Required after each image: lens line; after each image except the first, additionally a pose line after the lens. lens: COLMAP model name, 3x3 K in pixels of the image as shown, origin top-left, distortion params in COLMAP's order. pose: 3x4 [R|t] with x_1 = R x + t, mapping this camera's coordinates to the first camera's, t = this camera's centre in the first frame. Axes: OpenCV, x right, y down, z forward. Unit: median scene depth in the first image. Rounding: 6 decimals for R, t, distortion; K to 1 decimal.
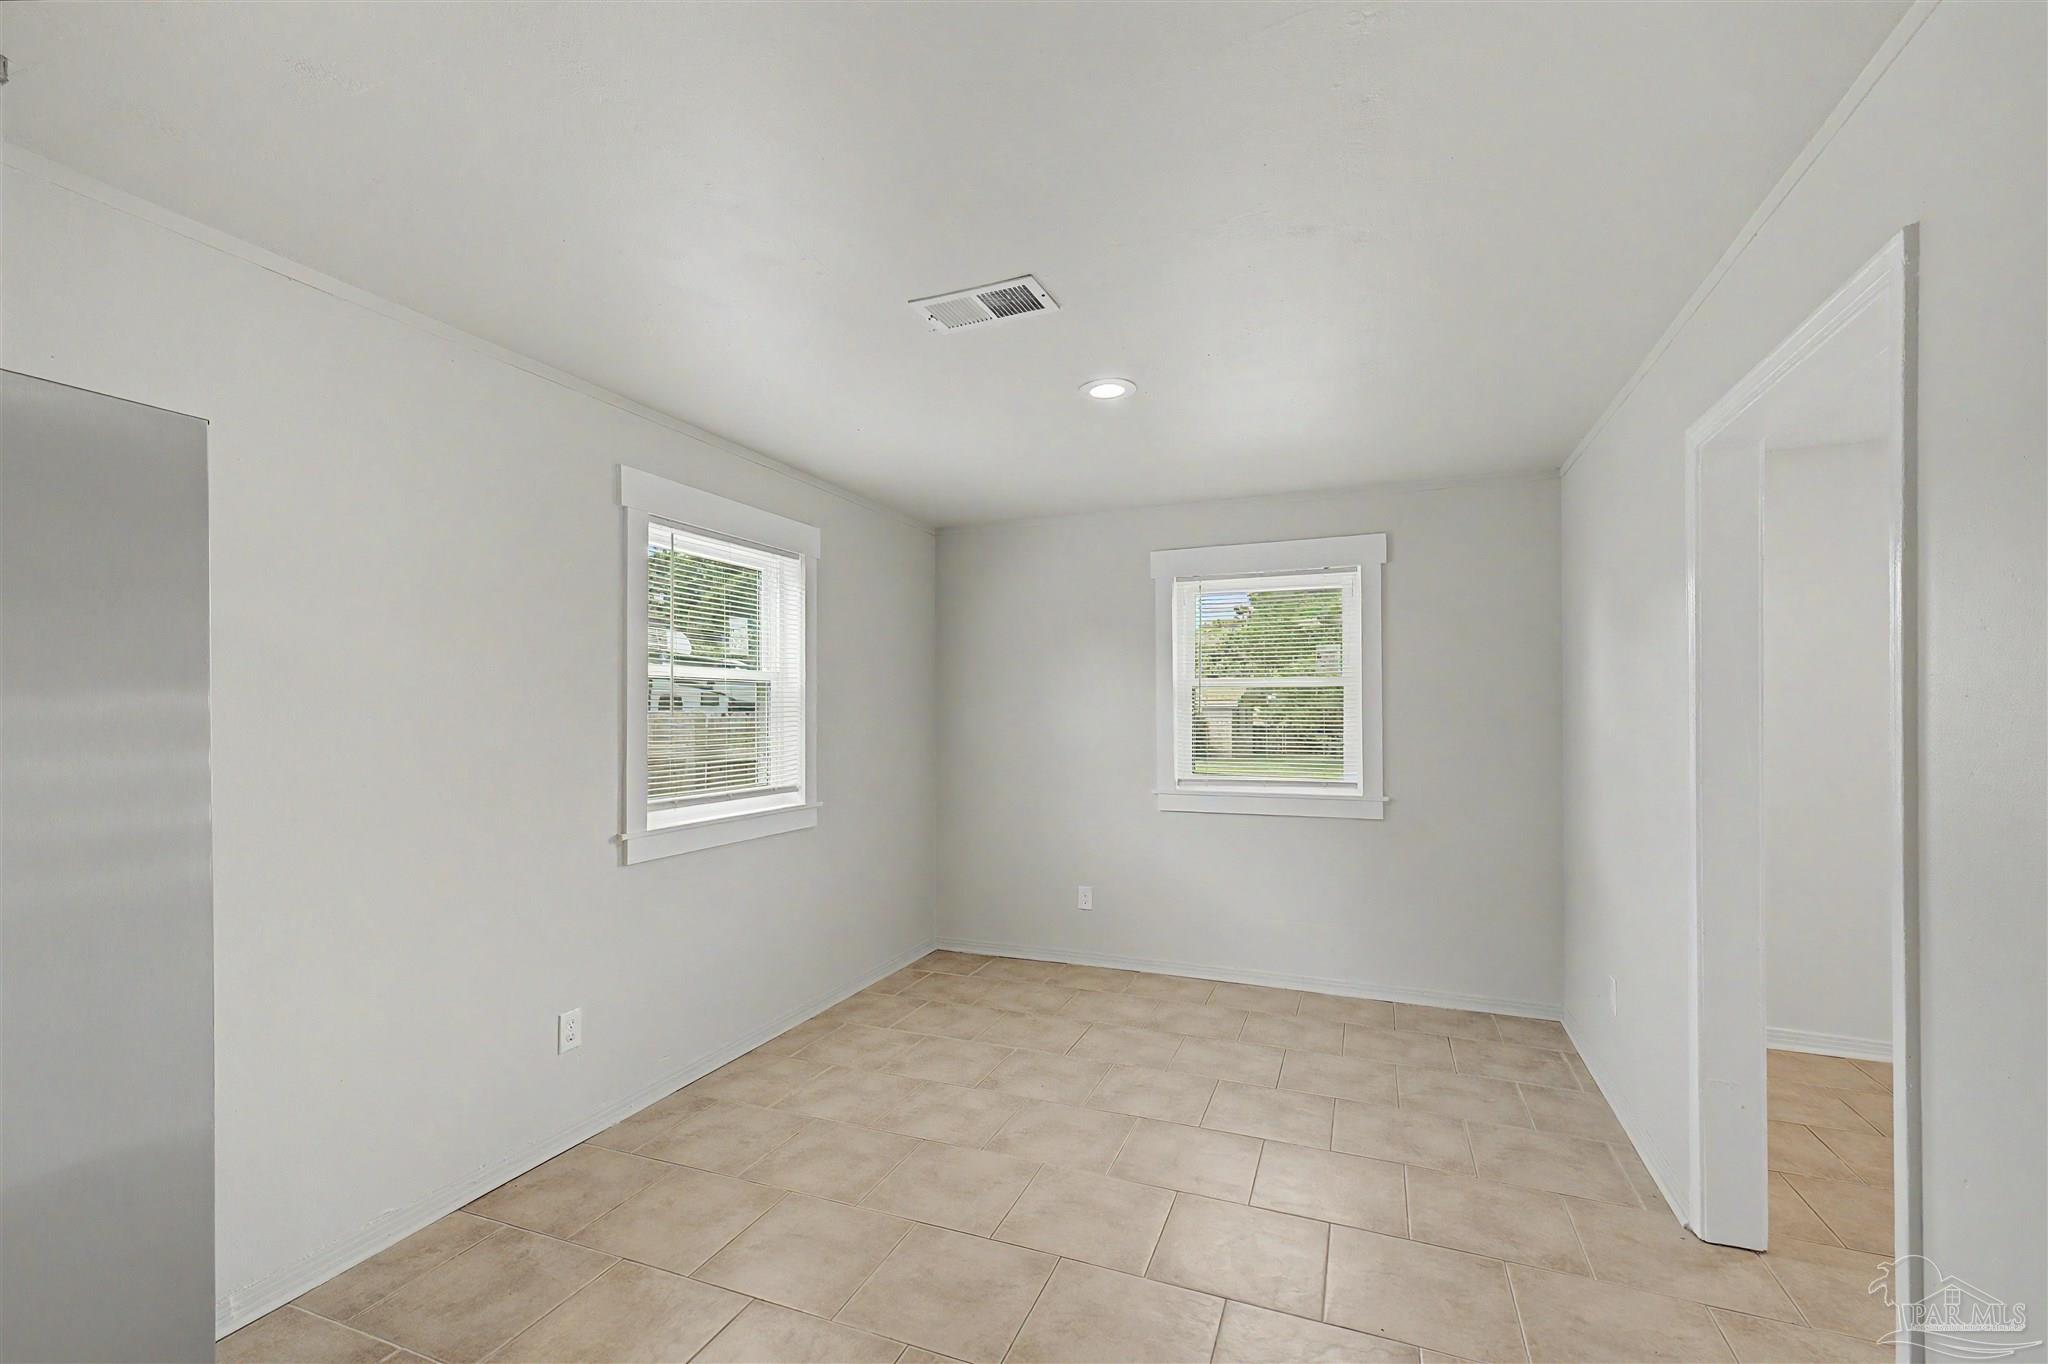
lens RADIAL K [[869.0, 0, 1022.3], [0, 869.0, 687.2], [0, 0, 1]] dist [0.004322, 0.001252]
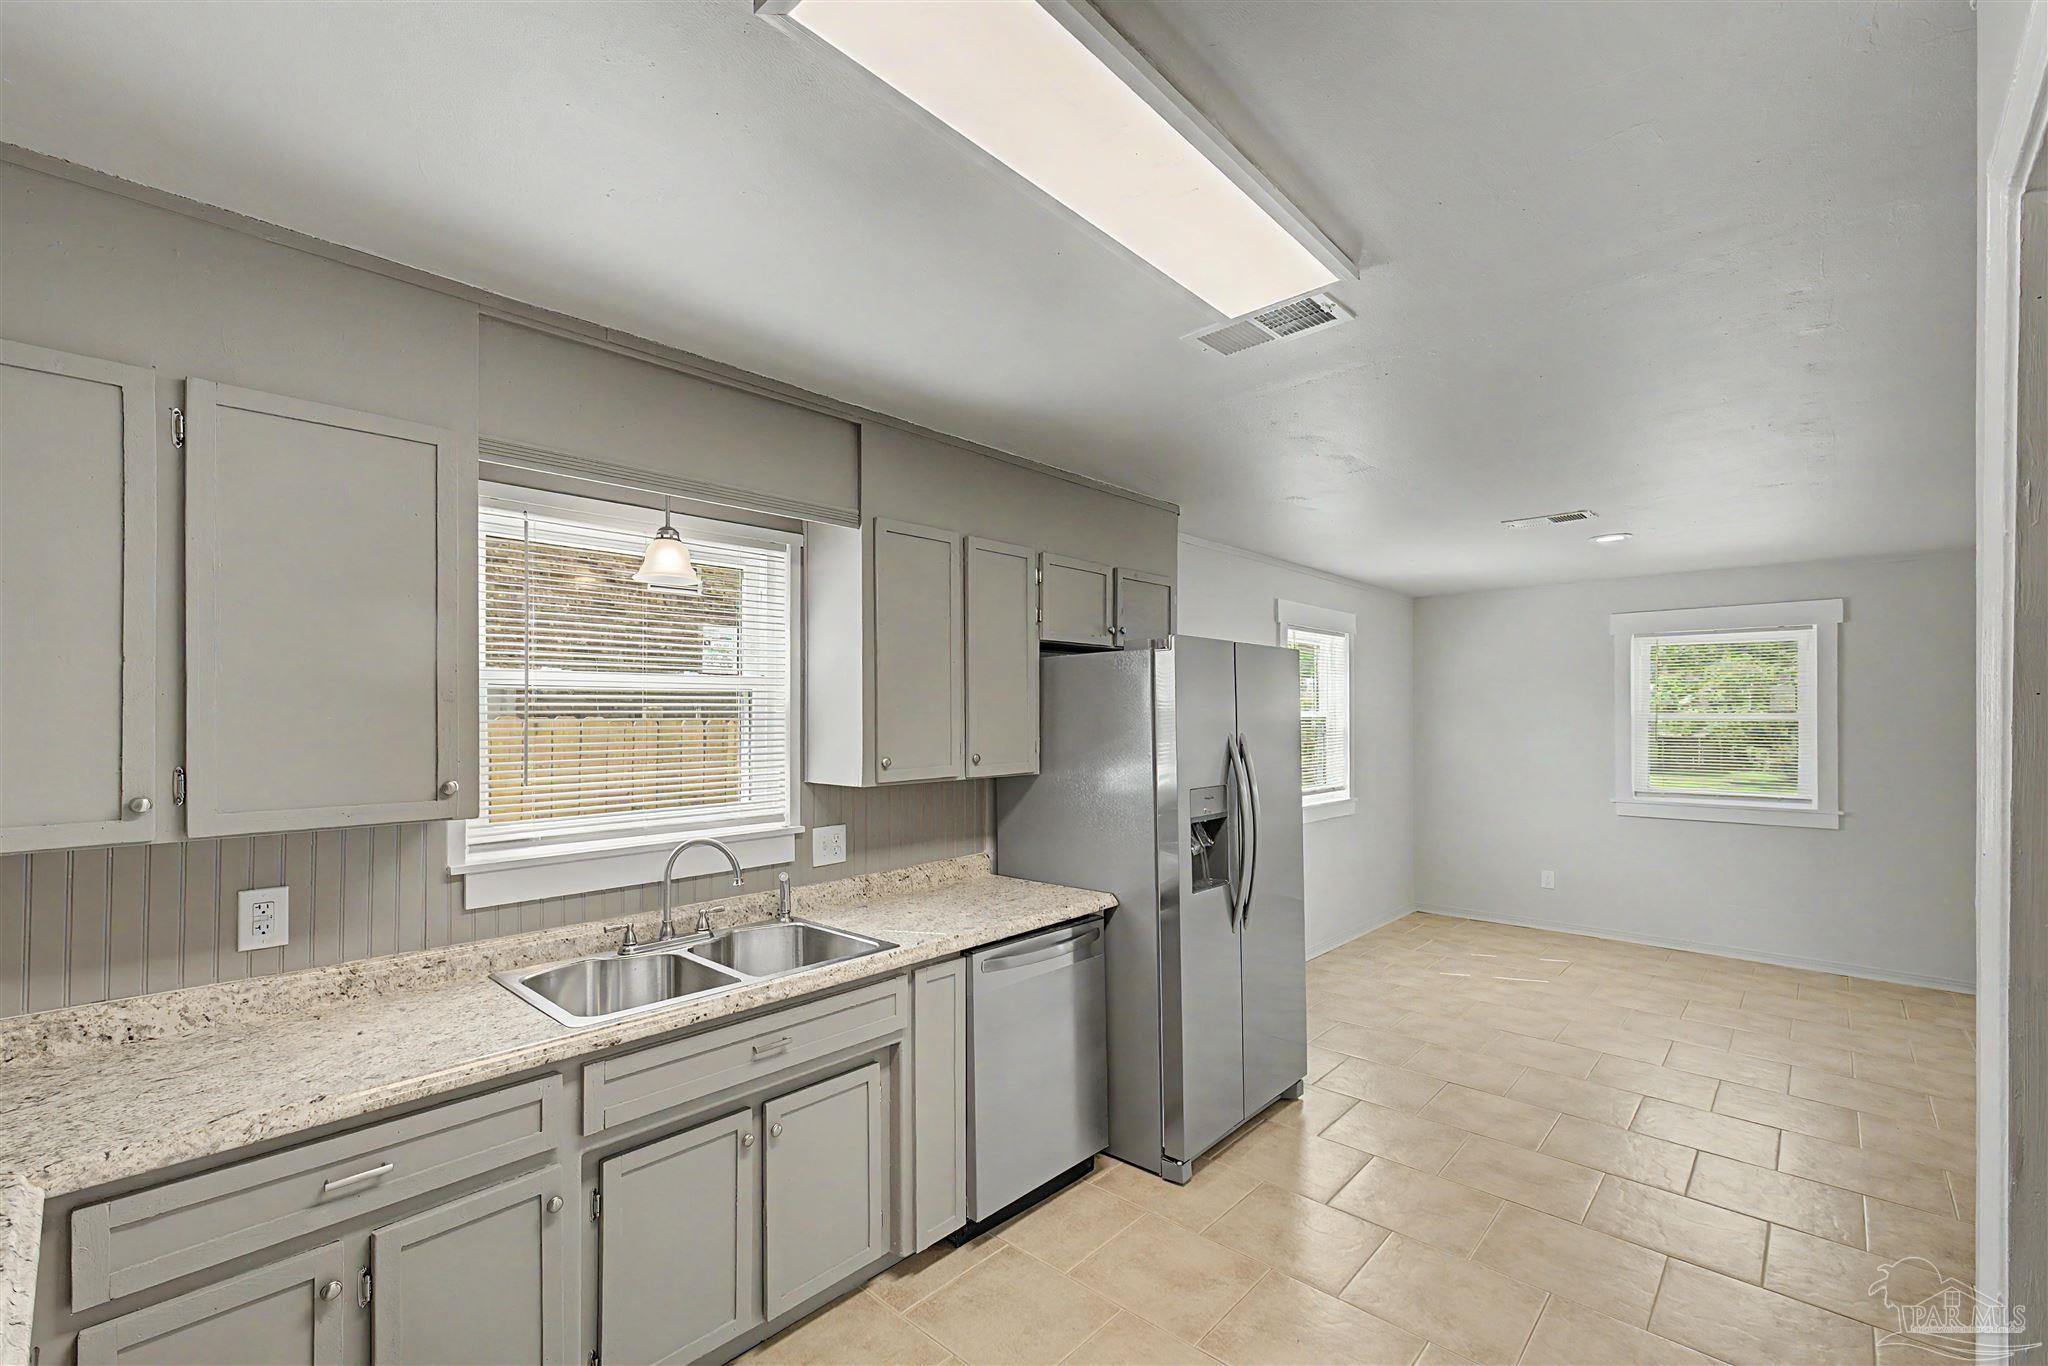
lens RADIAL K [[869.0, 0, 1020.4], [0, 869.0, 704.2], [0, 0, 1]] dist [0.004322, 0.001252]
pose [[0.932761, 0.000054, -0.360496, -0.237428], [0.005091, 0.999898, 0.013320, -0.052655], [0.360460, -0.014260, 0.932666, -0.612957]]
